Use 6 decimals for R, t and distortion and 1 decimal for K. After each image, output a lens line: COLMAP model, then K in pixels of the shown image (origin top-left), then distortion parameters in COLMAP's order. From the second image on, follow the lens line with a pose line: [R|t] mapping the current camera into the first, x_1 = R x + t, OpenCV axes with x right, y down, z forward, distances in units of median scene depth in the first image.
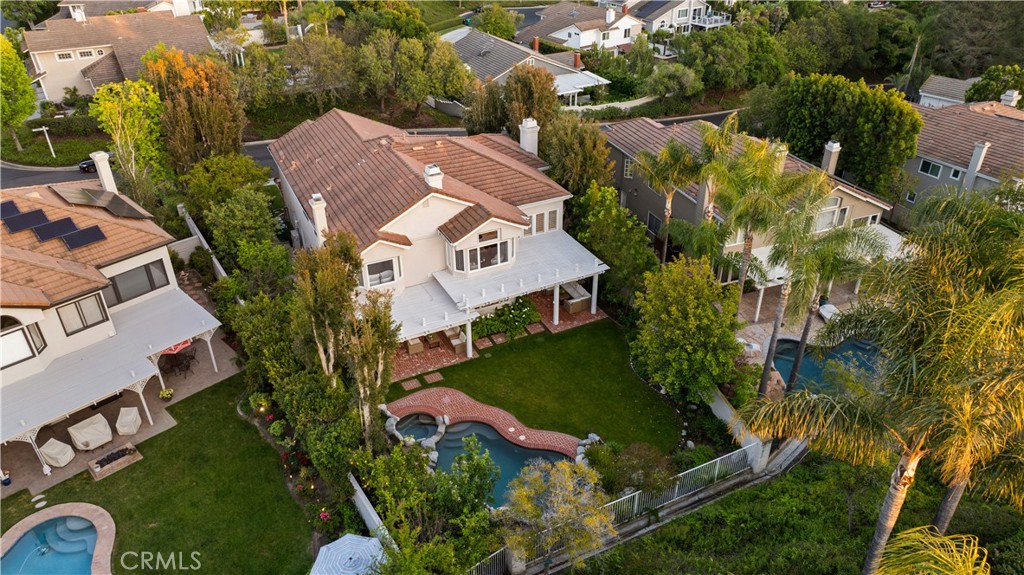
lens RADIAL K [[717.5, 0, 512.9], [0, 717.5, 287.9], [0, 0, 1]] dist [0.000108, 0.010351]
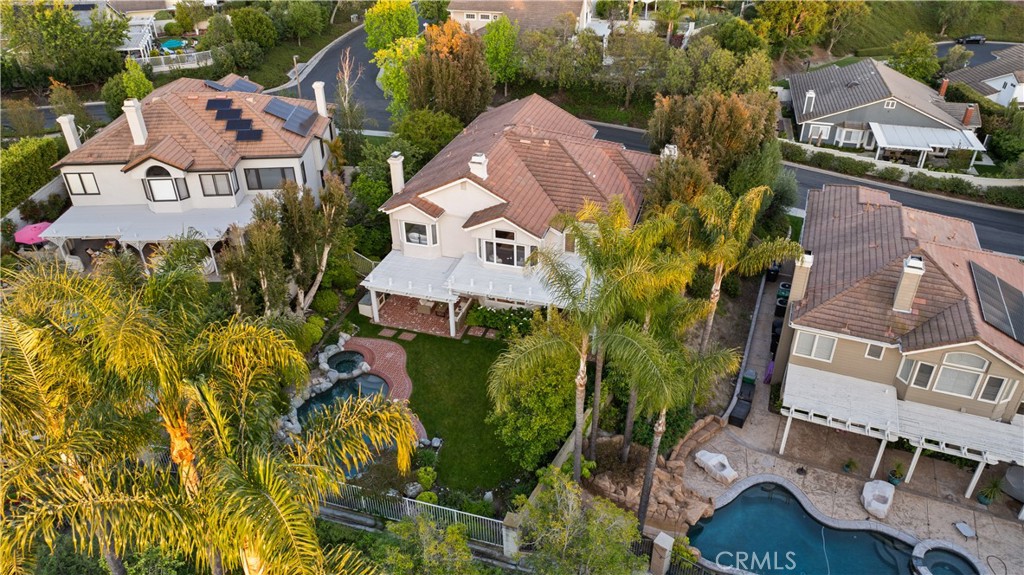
lens RADIAL K [[717.5, 0, 515.0], [0, 717.5, 287.8], [0, 0, 1]] dist [0.000108, 0.010351]
pose [[0.733529, 0.362348, -0.575012, 0.593902], [-0.359030, 0.924938, 0.124851, -0.135624], [0.577090, 0.114865, 0.808562, 0.188143]]
